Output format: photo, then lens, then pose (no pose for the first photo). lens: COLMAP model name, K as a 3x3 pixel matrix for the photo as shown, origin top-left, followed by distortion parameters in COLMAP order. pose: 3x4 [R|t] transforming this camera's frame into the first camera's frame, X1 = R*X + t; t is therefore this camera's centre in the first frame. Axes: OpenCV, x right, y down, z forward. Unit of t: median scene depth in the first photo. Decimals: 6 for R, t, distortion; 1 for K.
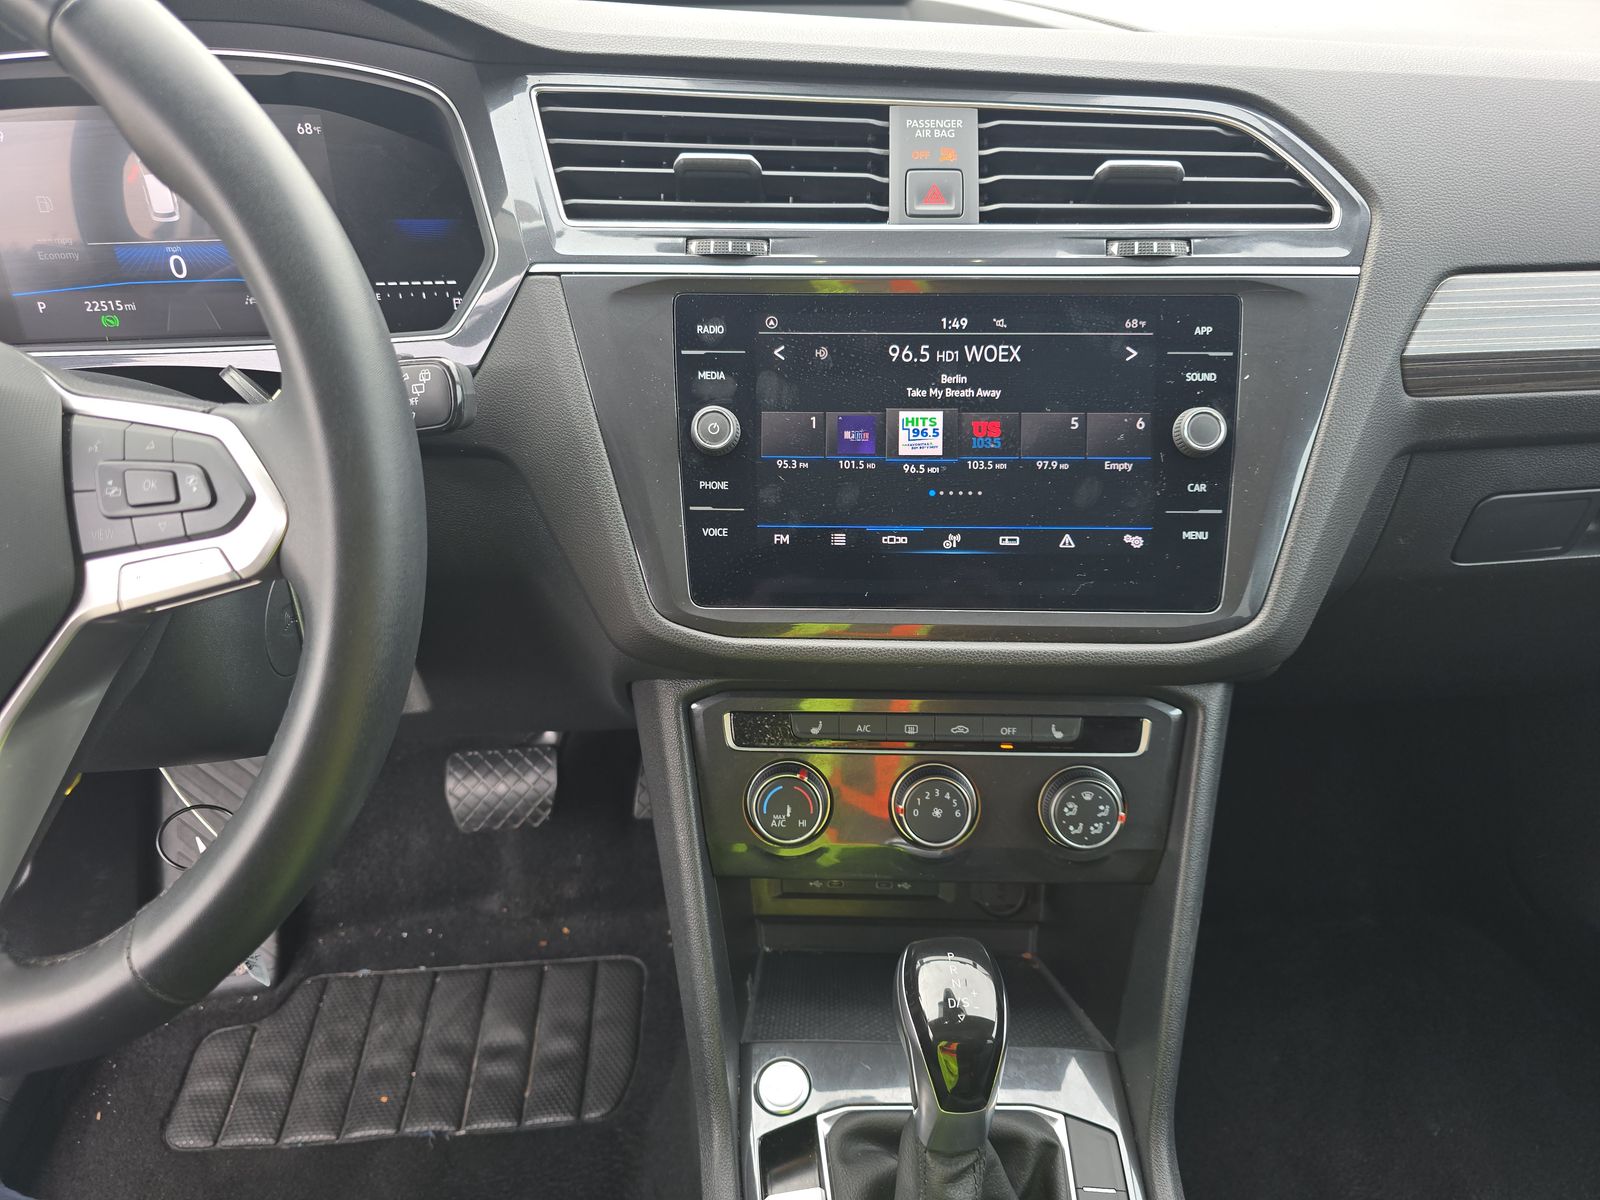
lens RADIAL K [[1058.8, 0, 806.1], [0, 1058.8, 607.1], [0, 0, 1]] dist [-0.000271, -0.016671]
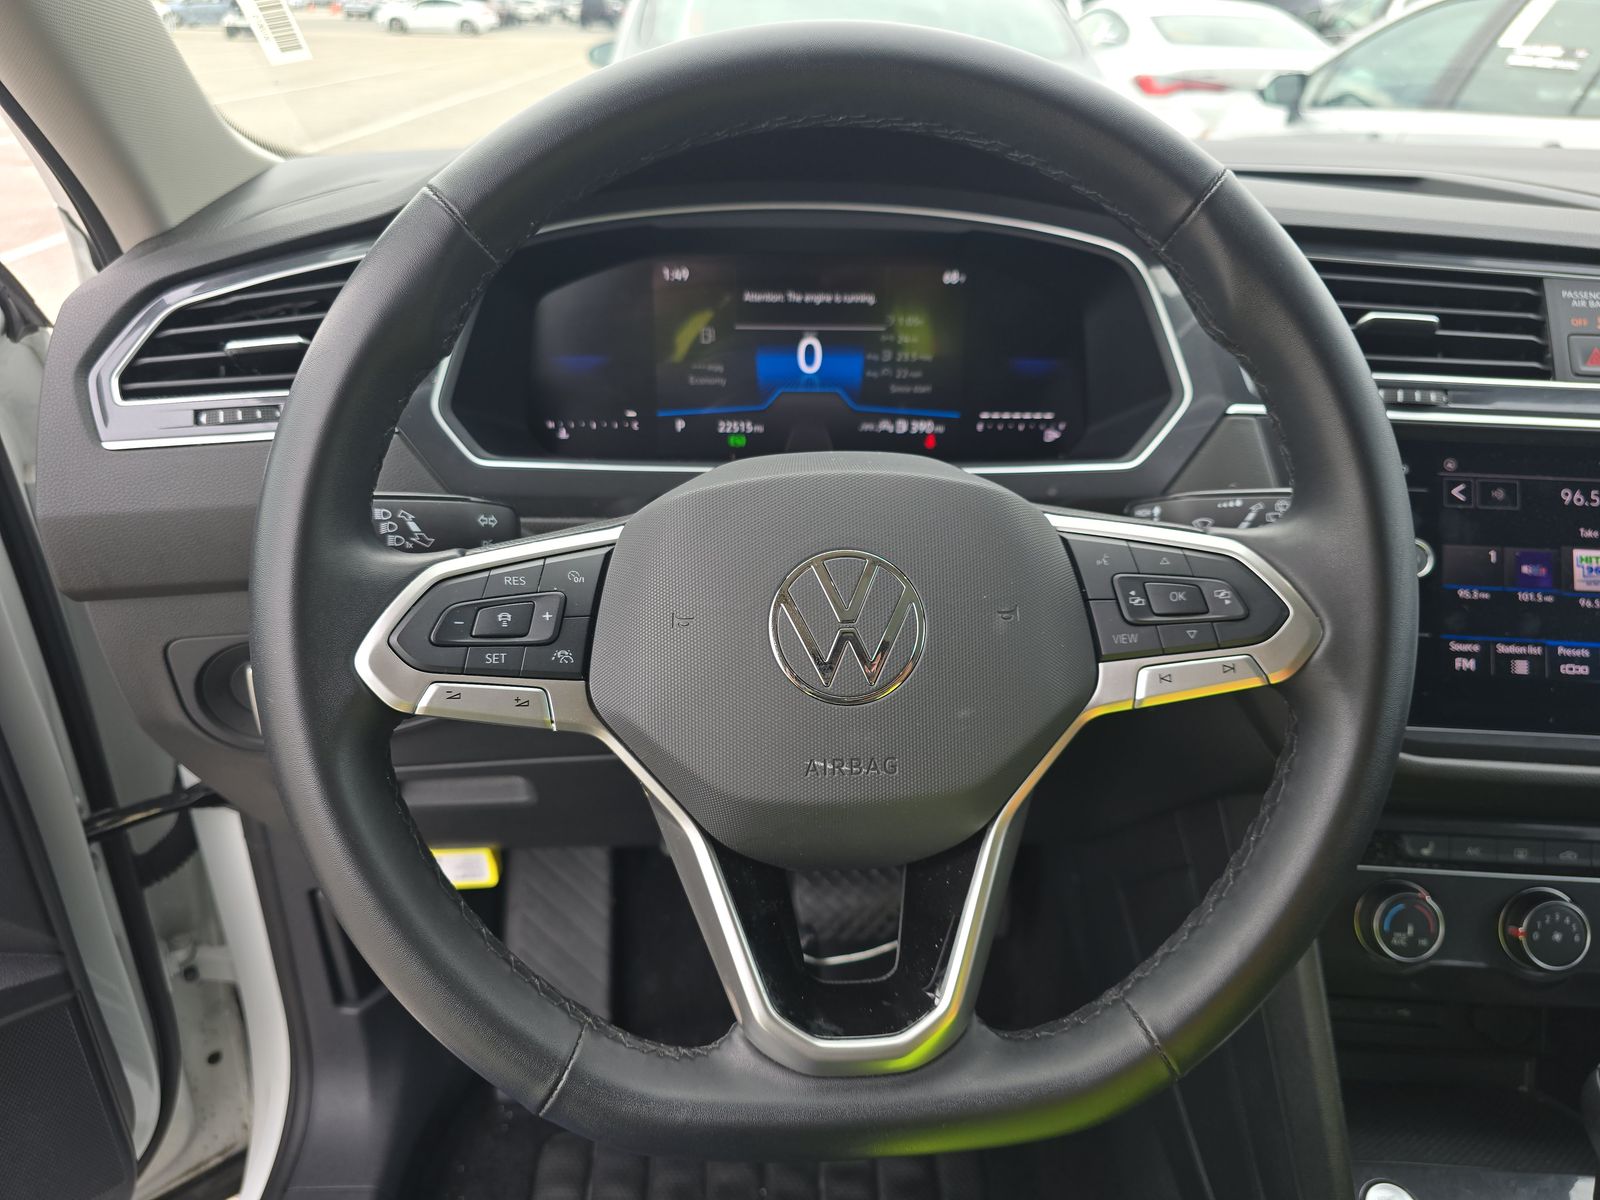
lens RADIAL K [[1058.8, 0, 795.4], [0, 1058.8, 609.0], [0, 0, 1]] dist [-0.000271, -0.016671]
pose [[0.998776, 0.036093, -0.033809, -0.653706], [-0.039657, 0.992975, -0.111480, 0.024613], [0.029548, 0.112684, 0.993191, -0.076258]]
